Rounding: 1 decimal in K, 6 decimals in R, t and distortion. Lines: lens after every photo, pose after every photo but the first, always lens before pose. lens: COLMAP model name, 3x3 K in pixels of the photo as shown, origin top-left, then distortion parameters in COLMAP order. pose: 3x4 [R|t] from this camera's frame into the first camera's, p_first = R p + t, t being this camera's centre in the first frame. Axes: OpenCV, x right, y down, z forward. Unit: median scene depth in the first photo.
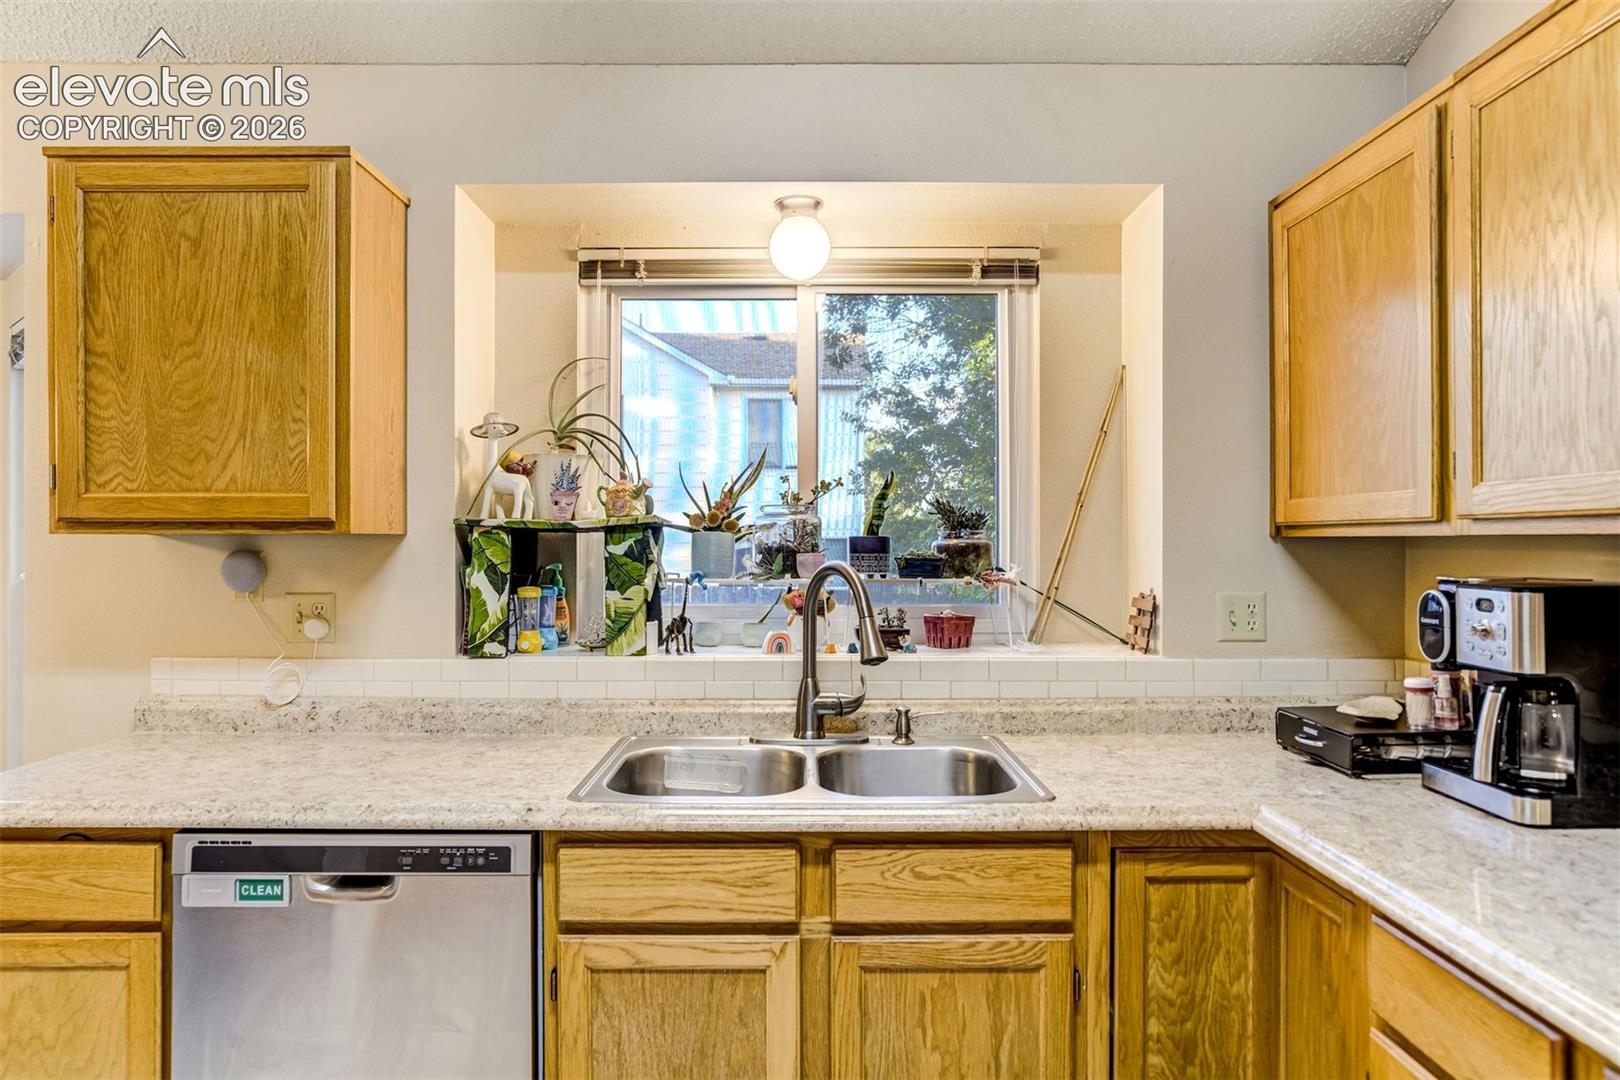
lens RADIAL K [[1000.9, 0, 798.2], [0, 1000.9, 534.3], [0, 0, 1]] dist [-0.024244, 0.018060]
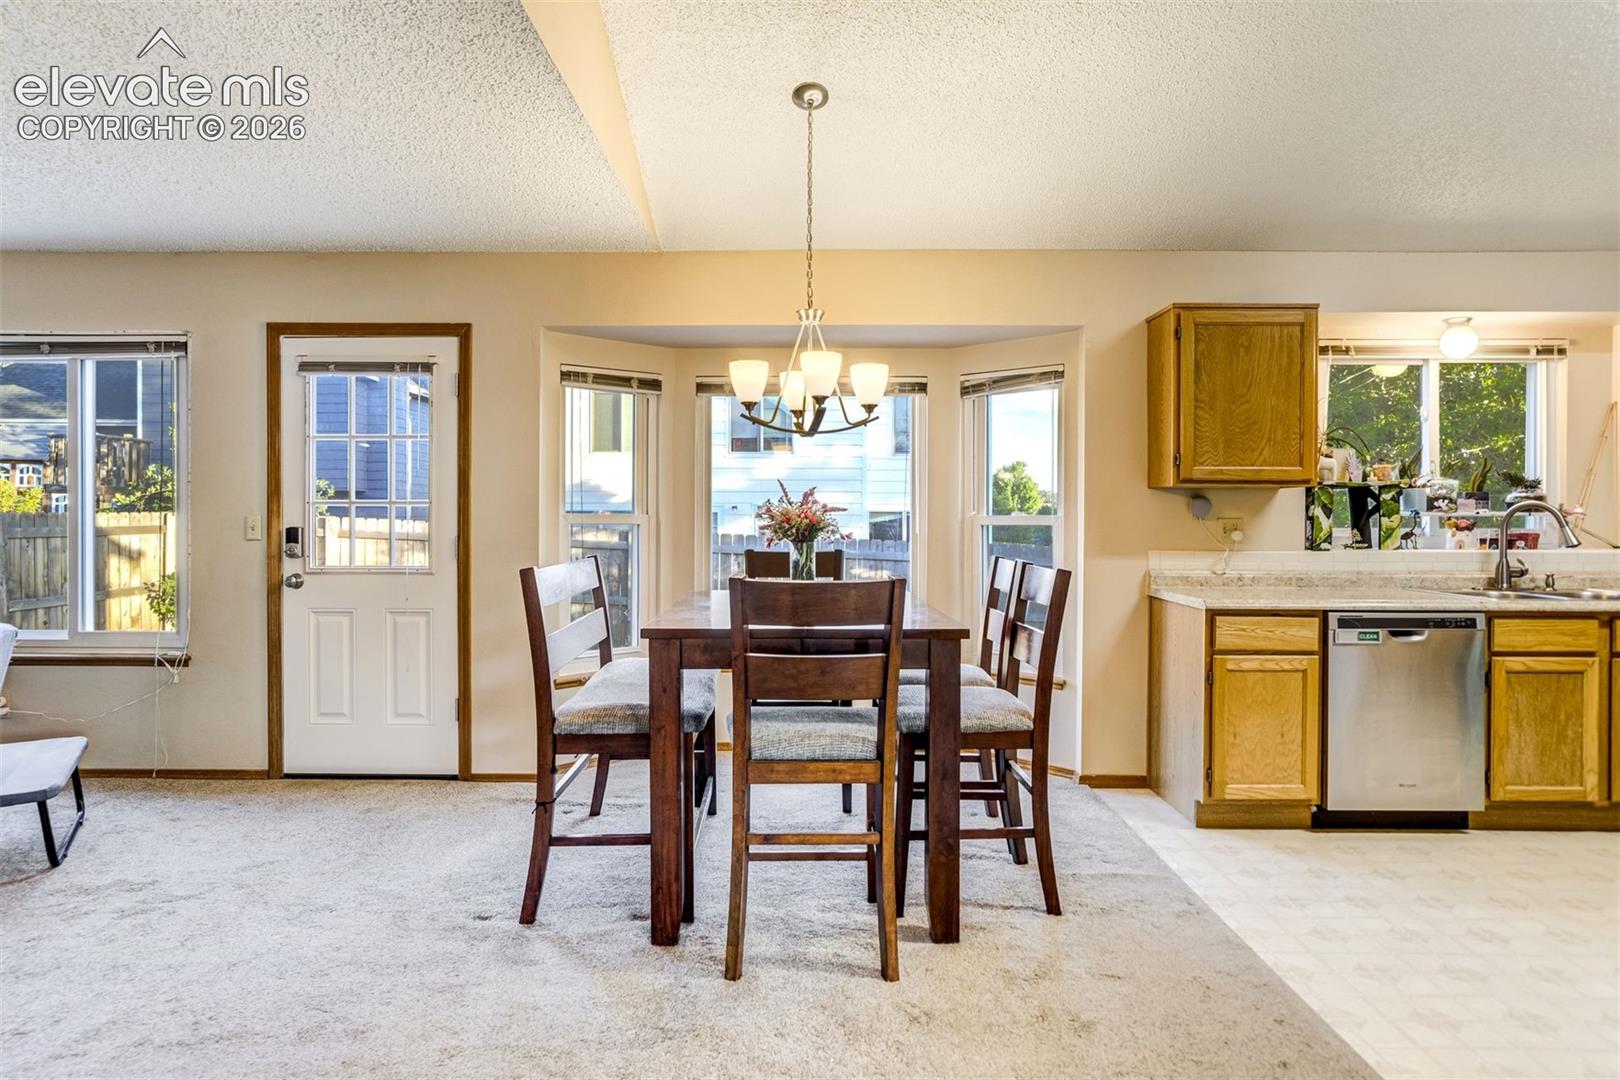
lens RADIAL K [[910.4, 0, 797.5], [0, 910.4, 525.4], [0, 0, 1]] dist [-0.007465, 0.006584]
pose [[0.999909, 0.004289, -0.012759, -1.539259], [-0.004114, 0.999897, 0.013724, 0.060411], [0.012817, -0.013670, 0.999824, -0.954518]]
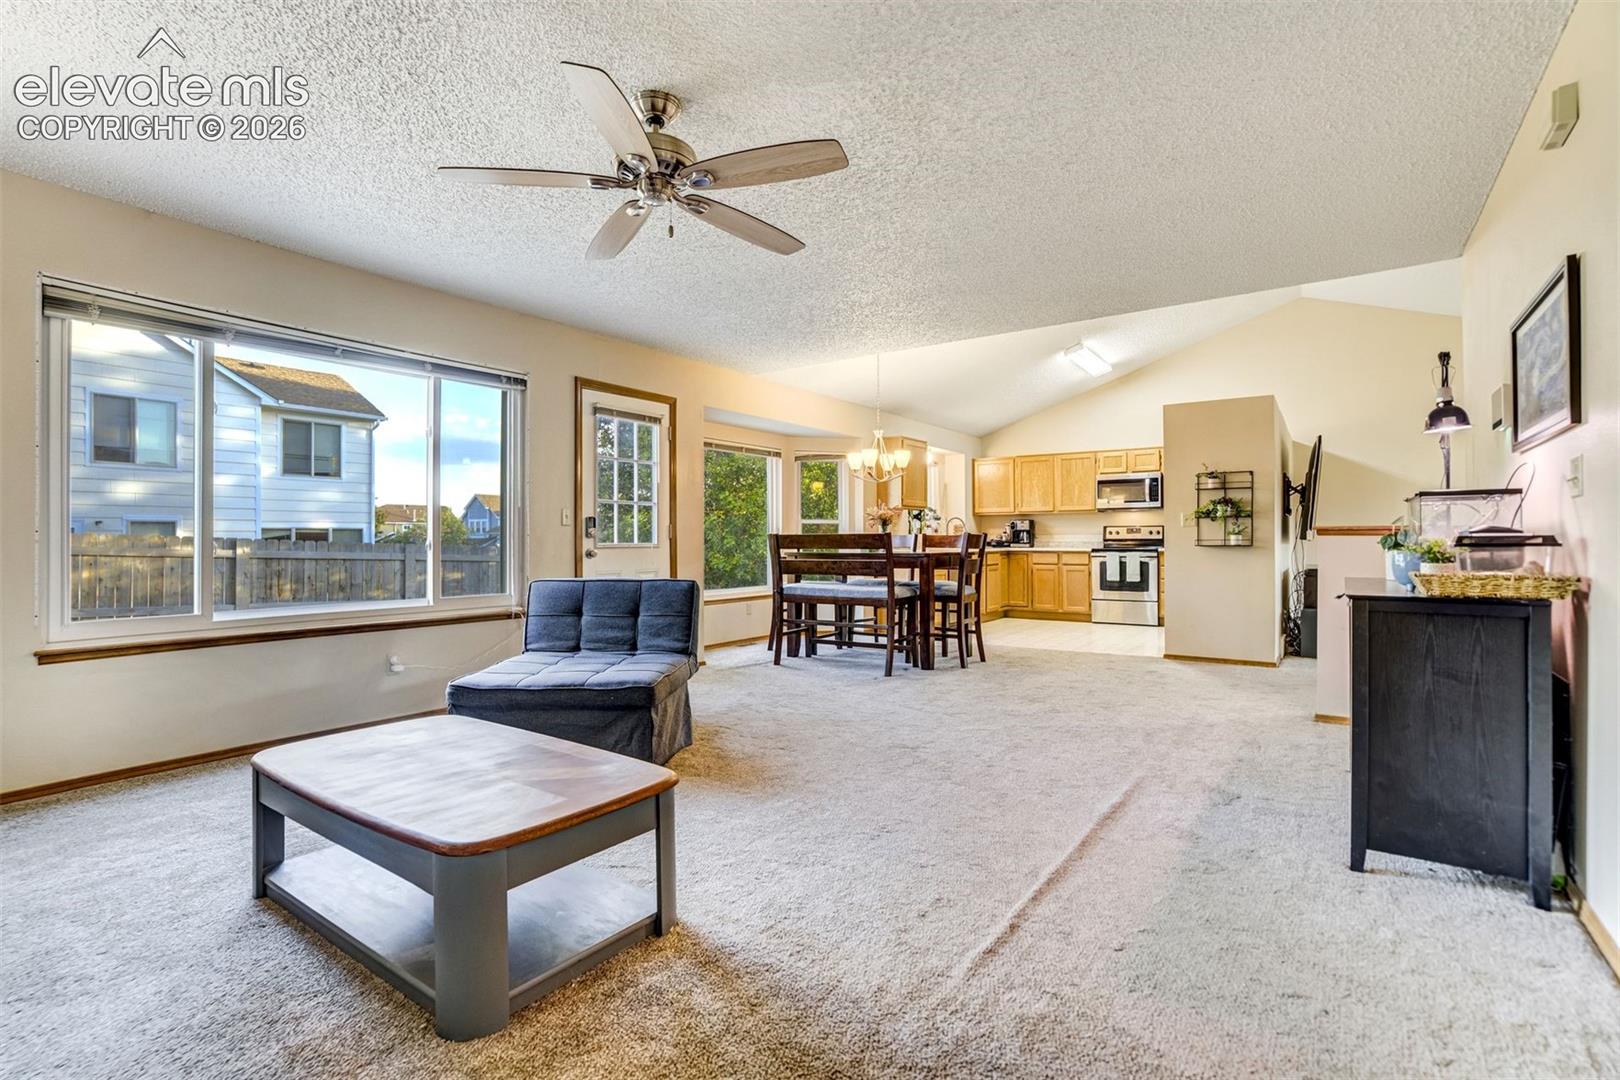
lens RADIAL K [[761.5, 0, 803.0], [0, 761.5, 541.4], [0, 0, 1]] dist [-0.038644, 0.016341]
pose [[0.585452, -0.000686, 0.810707, -4.420873], [-0.001213, 0.999998, 0.001721, 0.177796], [-0.810706, -0.001991, 0.585450, -0.986943]]
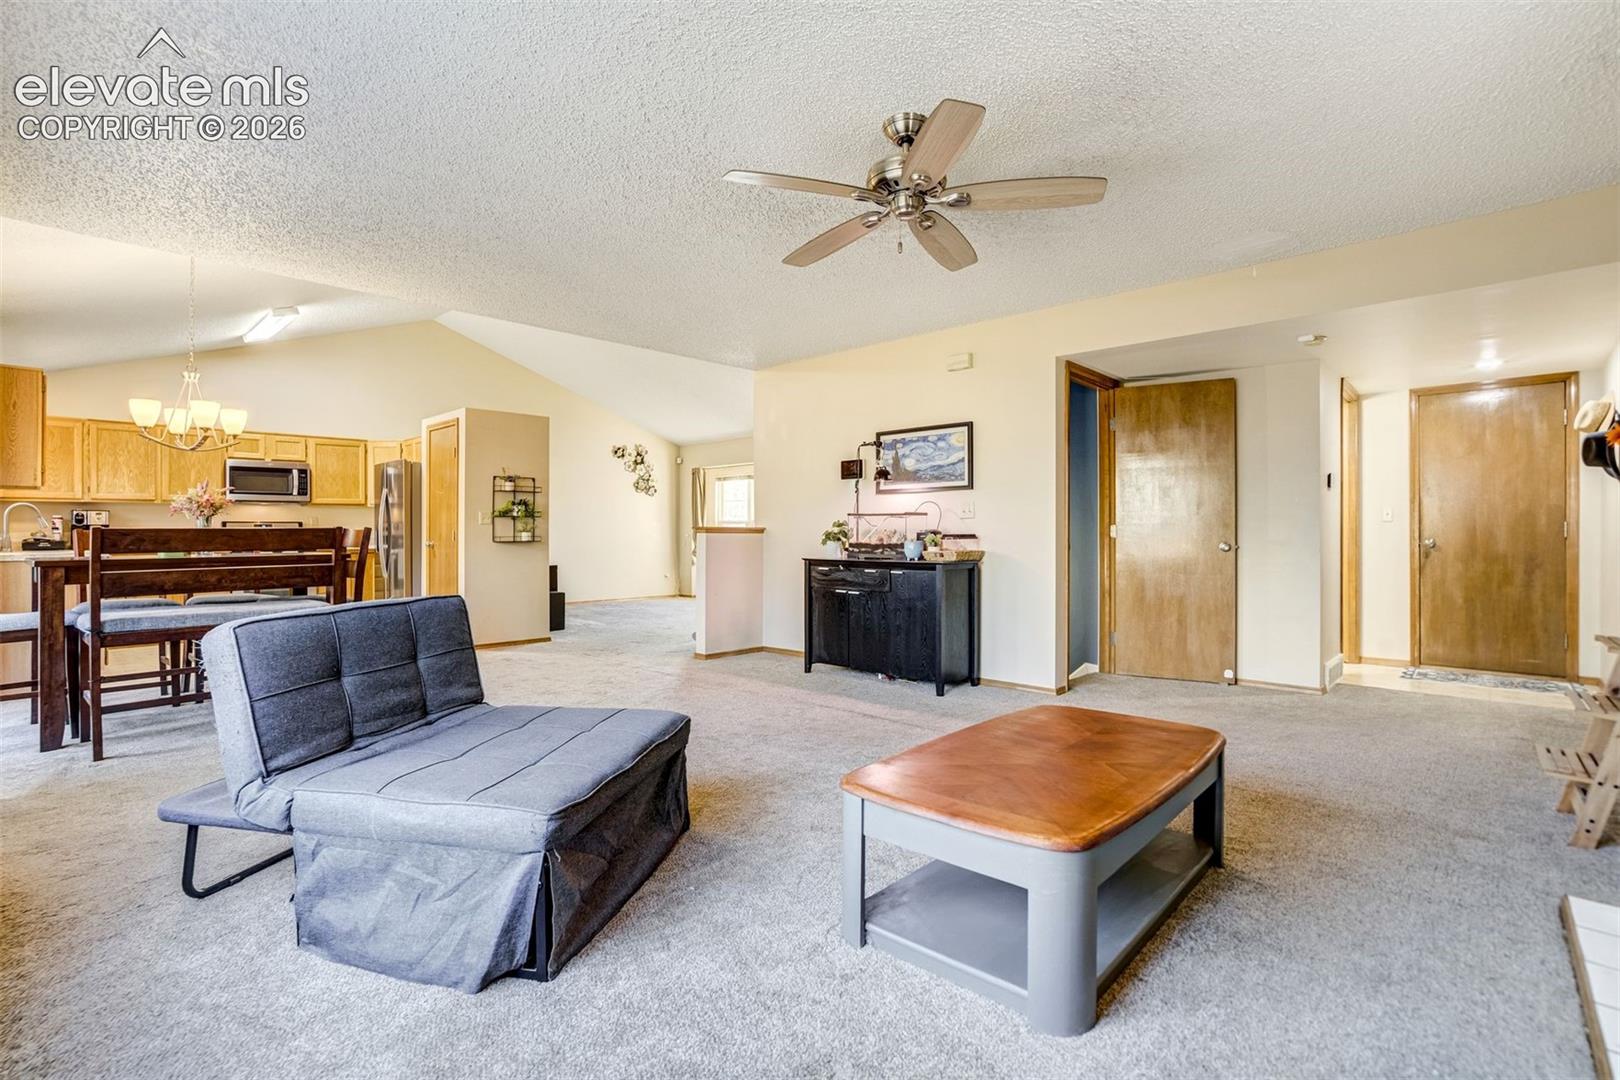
lens RADIAL K [[761.5, 0, 815.4], [0, 761.5, 538.9], [0, 0, 1]] dist [-0.038644, 0.016341]
pose [[-0.728987, 0.001947, 0.684525, -4.338916], [0.004824, 0.999986, 0.002293, 0.184591], [-0.684511, 0.004974, -0.728986, 1.047085]]
